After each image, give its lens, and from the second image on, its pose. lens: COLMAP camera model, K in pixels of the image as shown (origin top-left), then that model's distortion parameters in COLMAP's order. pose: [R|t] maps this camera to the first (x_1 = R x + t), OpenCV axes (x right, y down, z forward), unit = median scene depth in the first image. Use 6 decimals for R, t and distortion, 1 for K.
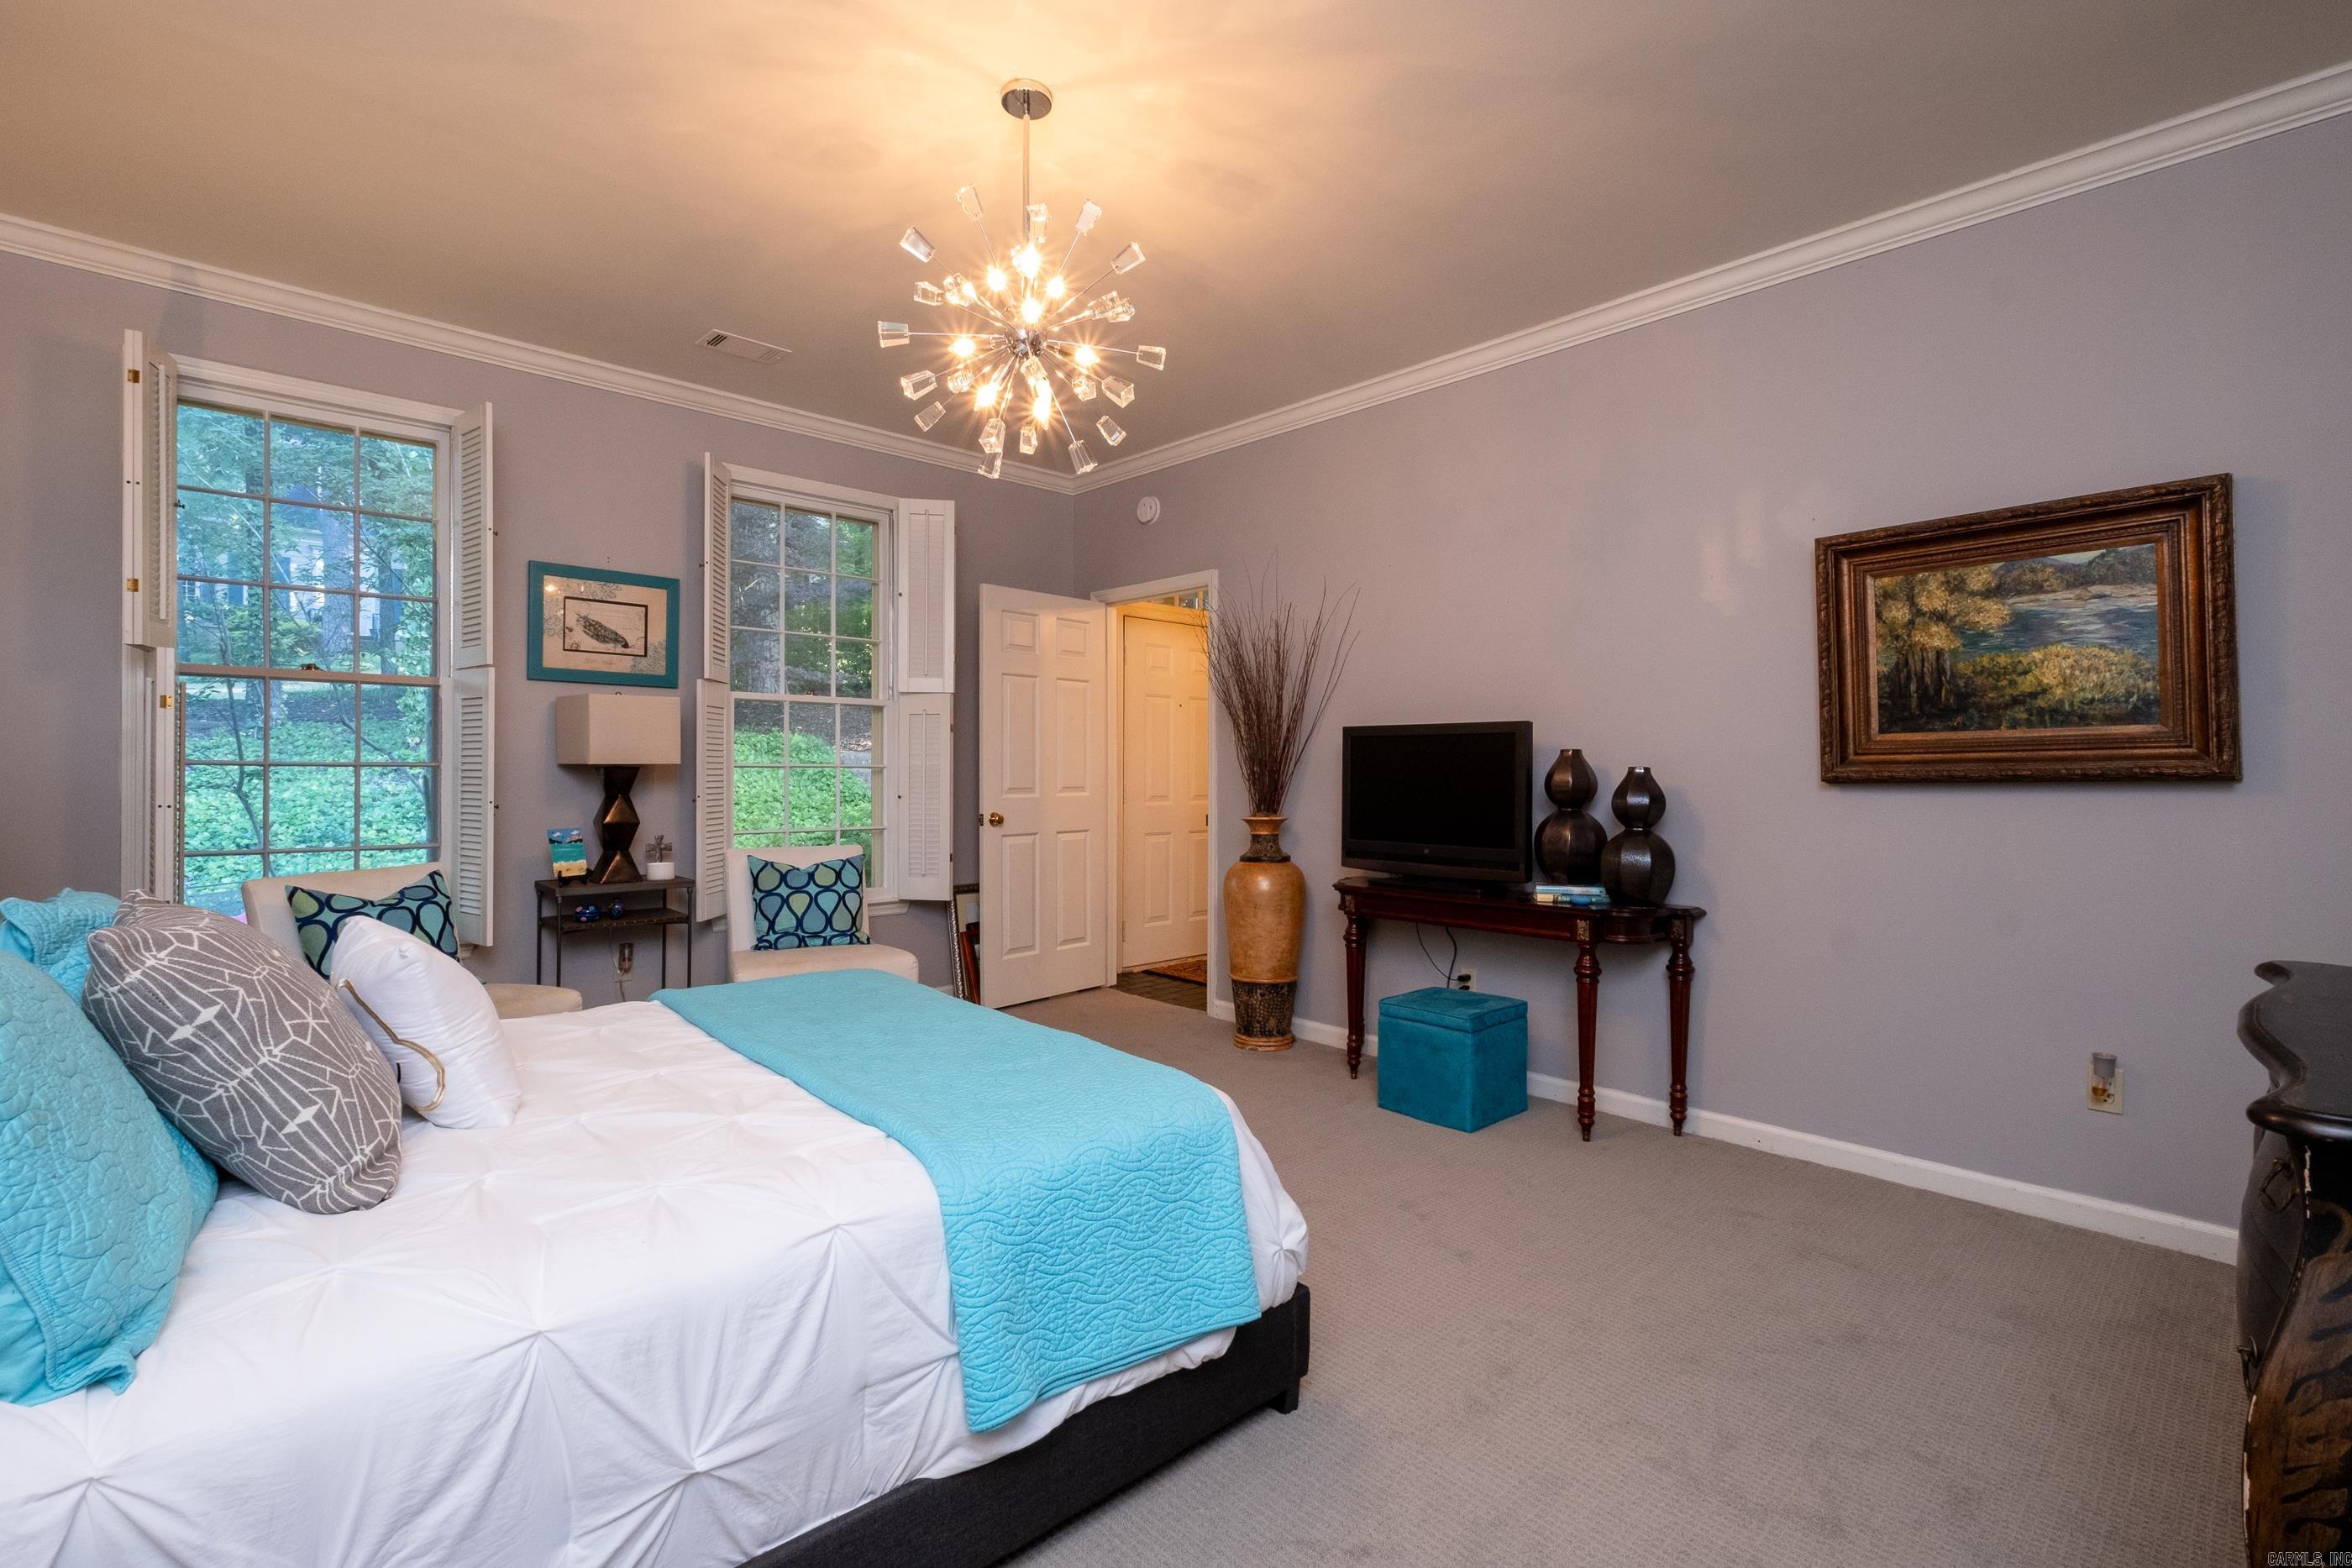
lens RADIAL K [[1075.4, 0, 1152.1], [0, 1075.4, 772.1], [0, 0, 1]] dist [0.033120, -0.000361]
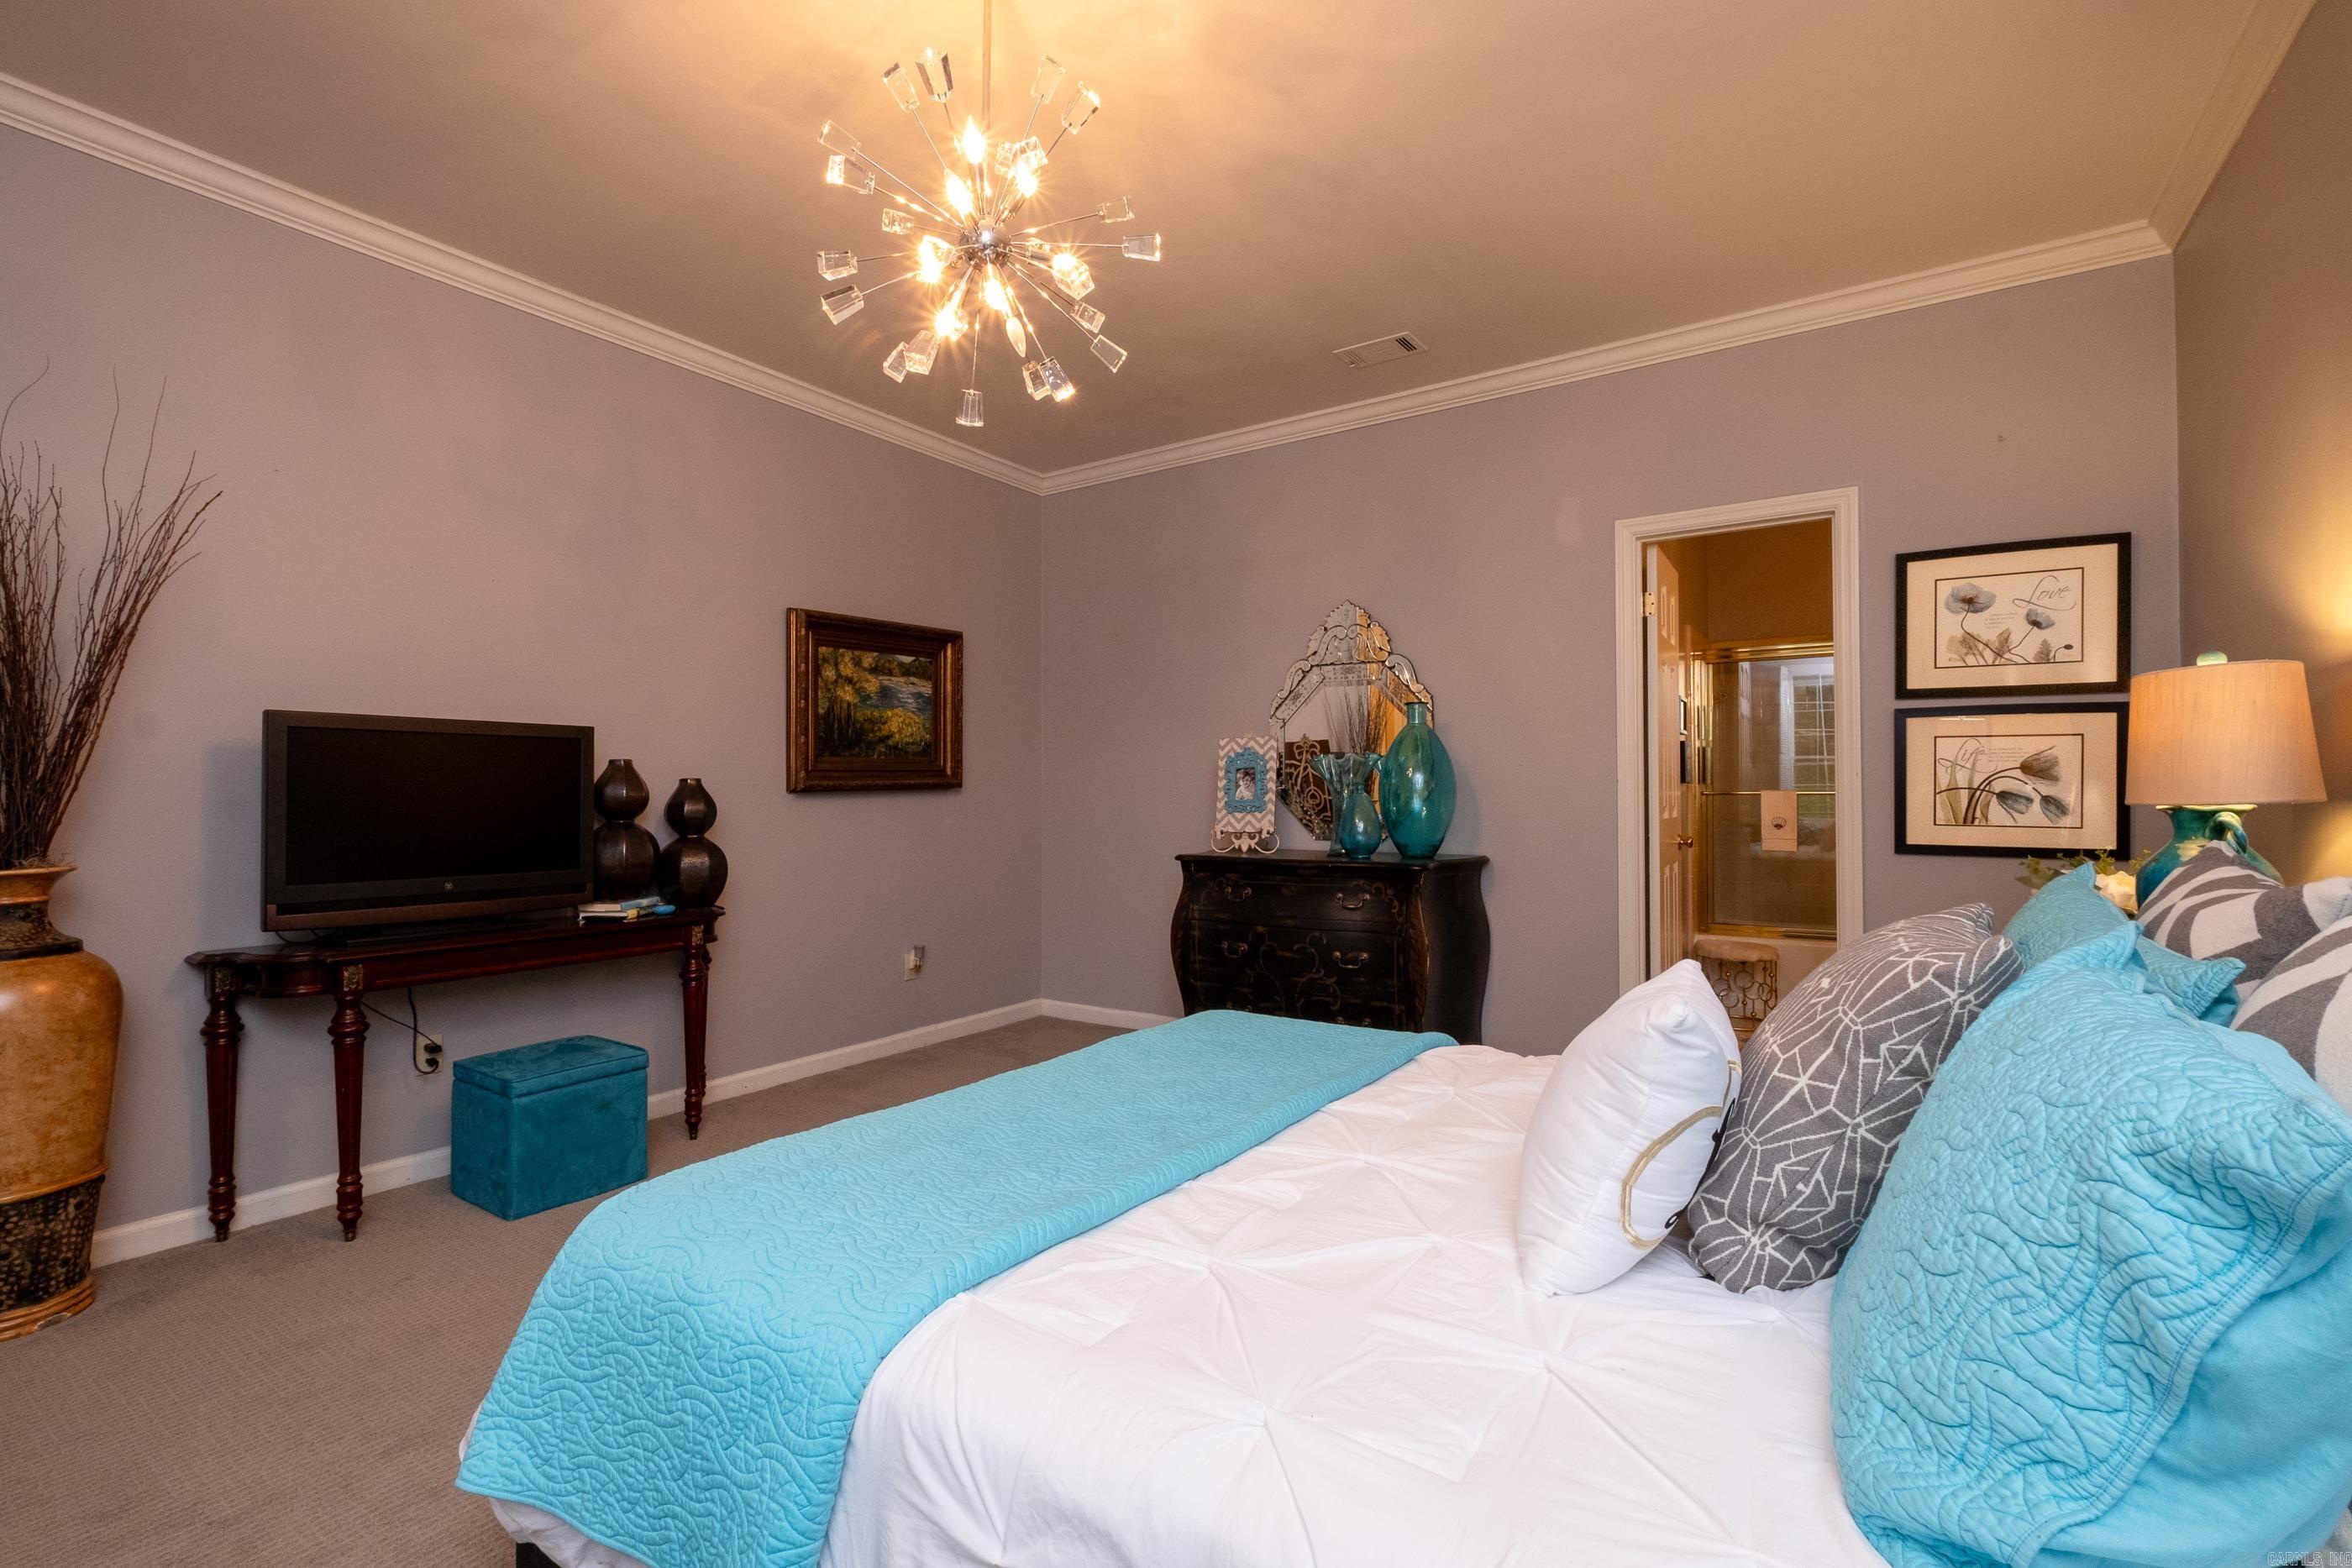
lens RADIAL K [[1059.2, 0, 1166.1], [0, 1059.2, 777.0], [0, 0, 1]] dist [-0.002689, -0.000520]
pose [[-0.237132, 0.013062, 0.971390, -0.737759], [0.003746, 0.999914, -0.012531, 0.009798], [-0.971470, 0.000668, -0.237161, 0.855568]]
